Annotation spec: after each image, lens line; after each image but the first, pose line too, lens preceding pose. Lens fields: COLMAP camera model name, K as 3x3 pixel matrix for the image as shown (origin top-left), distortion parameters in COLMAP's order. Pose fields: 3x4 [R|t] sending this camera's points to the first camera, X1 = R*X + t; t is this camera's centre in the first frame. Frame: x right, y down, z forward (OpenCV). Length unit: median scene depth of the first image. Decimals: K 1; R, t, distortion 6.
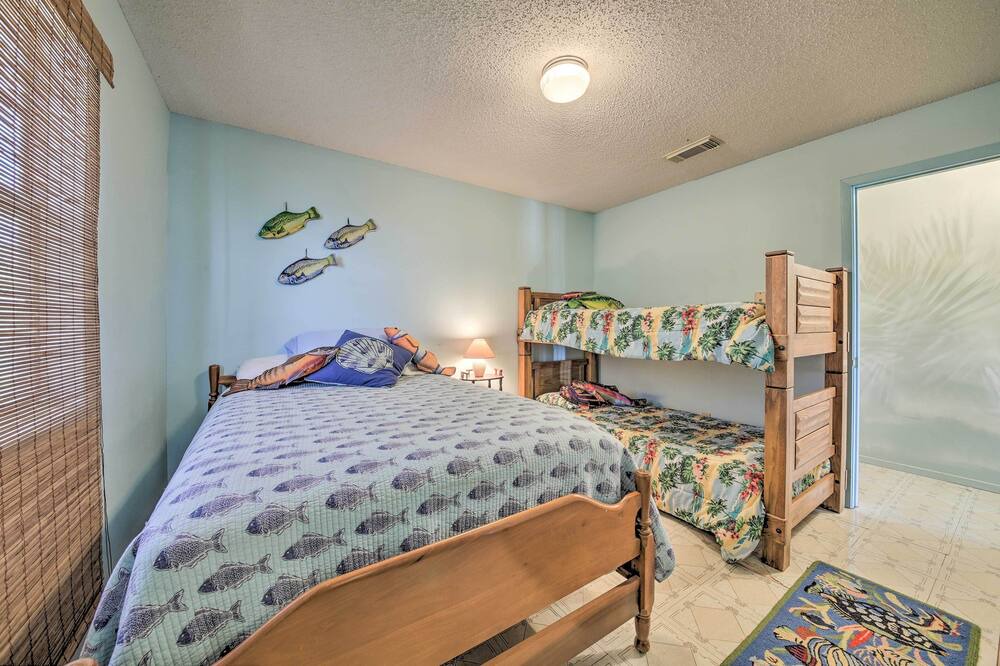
lens RADIAL K [[368.1, 0, 491.8], [0, 368.1, 321.2], [0, 0, 1]] dist [-0.001103, -0.000127]
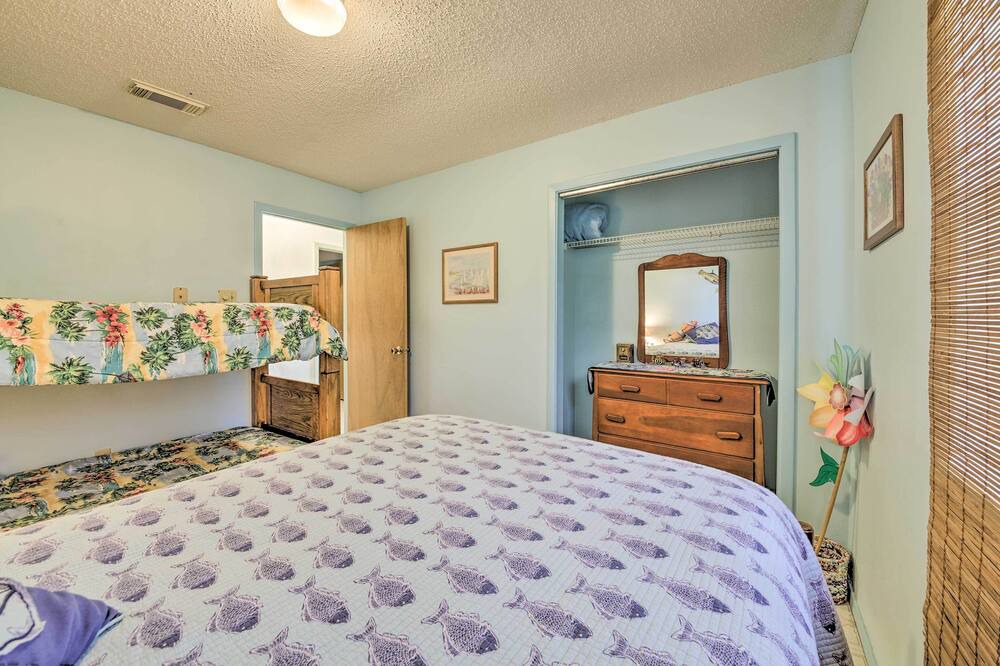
lens RADIAL K [[368.1, 0, 491.8], [0, 368.1, 321.2], [0, 0, 1]] dist [-0.001103, -0.000127]
pose [[-0.371080, -0.006448, 0.928579, -0.453319], [0.005874, 0.999940, 0.009291, -0.006068], [-0.928582, 0.008902, -0.371020, 0.699124]]
